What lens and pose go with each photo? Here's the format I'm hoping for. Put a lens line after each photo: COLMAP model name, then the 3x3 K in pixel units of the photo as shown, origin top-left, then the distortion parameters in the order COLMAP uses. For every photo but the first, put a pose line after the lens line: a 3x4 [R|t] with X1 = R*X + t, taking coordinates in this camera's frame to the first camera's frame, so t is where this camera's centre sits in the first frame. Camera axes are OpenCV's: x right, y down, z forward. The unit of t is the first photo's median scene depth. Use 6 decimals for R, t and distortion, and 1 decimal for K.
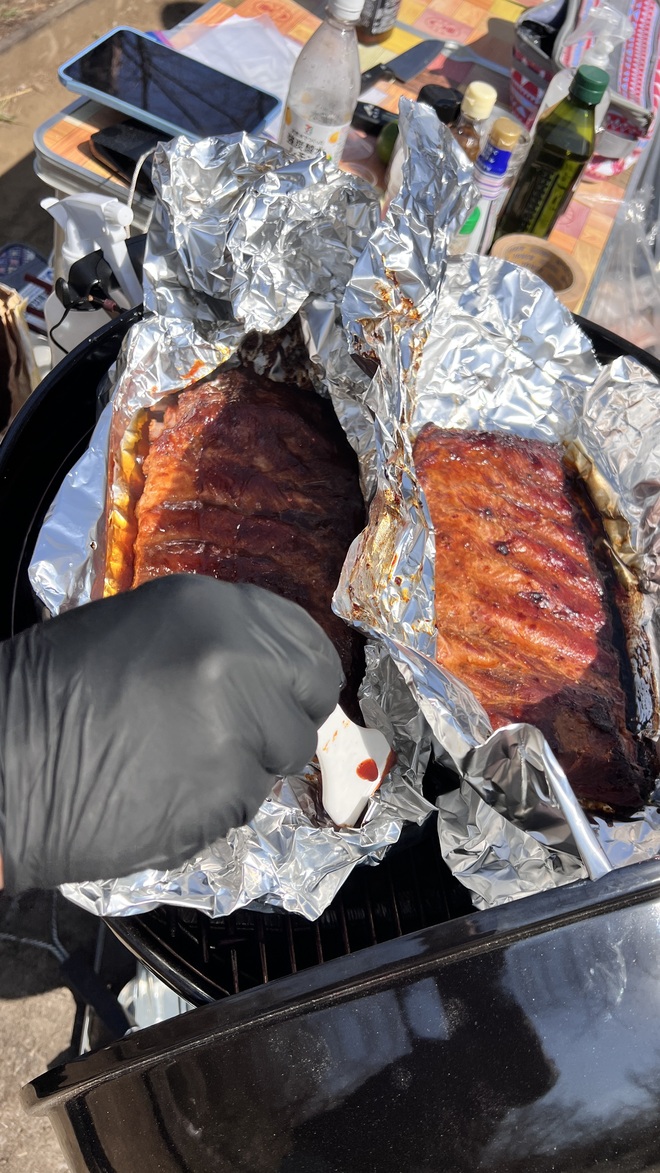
lens RADIAL K [[846.4, 0, 330.0], [0, 846.4, 586.5], [0, 0, 1]] dist [-0.027663, 0.000722]
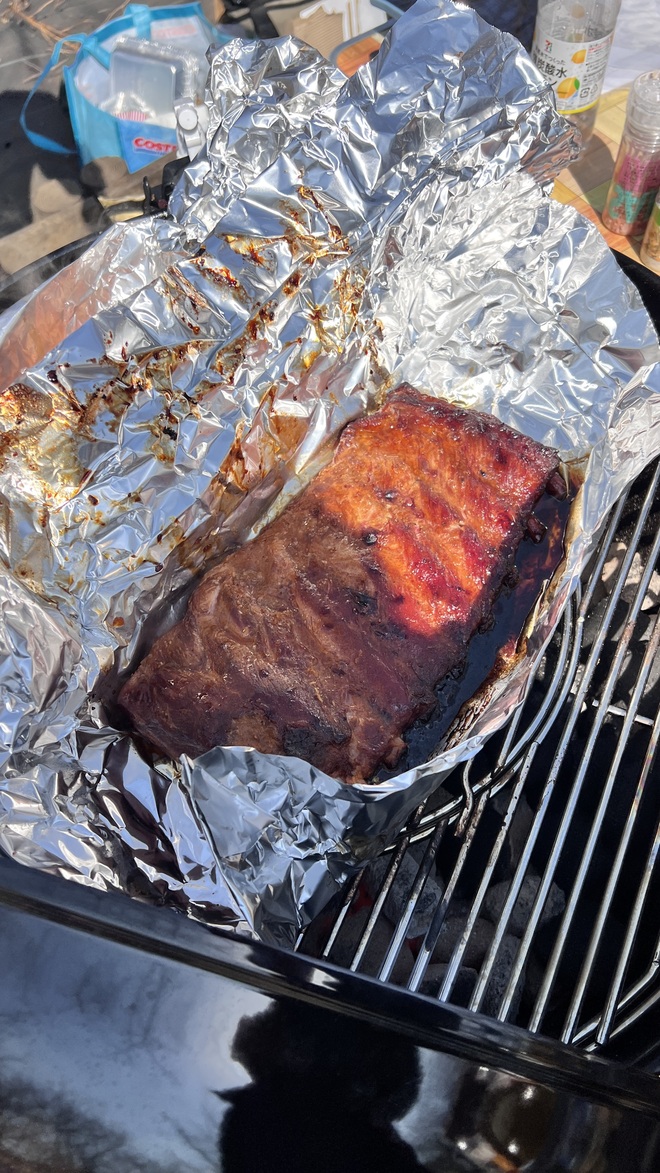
lens RADIAL K [[846.4, 0, 330.0], [0, 846.4, 586.5], [0, 0, 1]] dist [-0.027663, 0.000722]
pose [[0.786485, 0.351477, -0.507843, 0.581761], [-0.319219, 0.935261, 0.152924, -0.107978], [0.528715, 0.041841, 0.847767, 0.227286]]
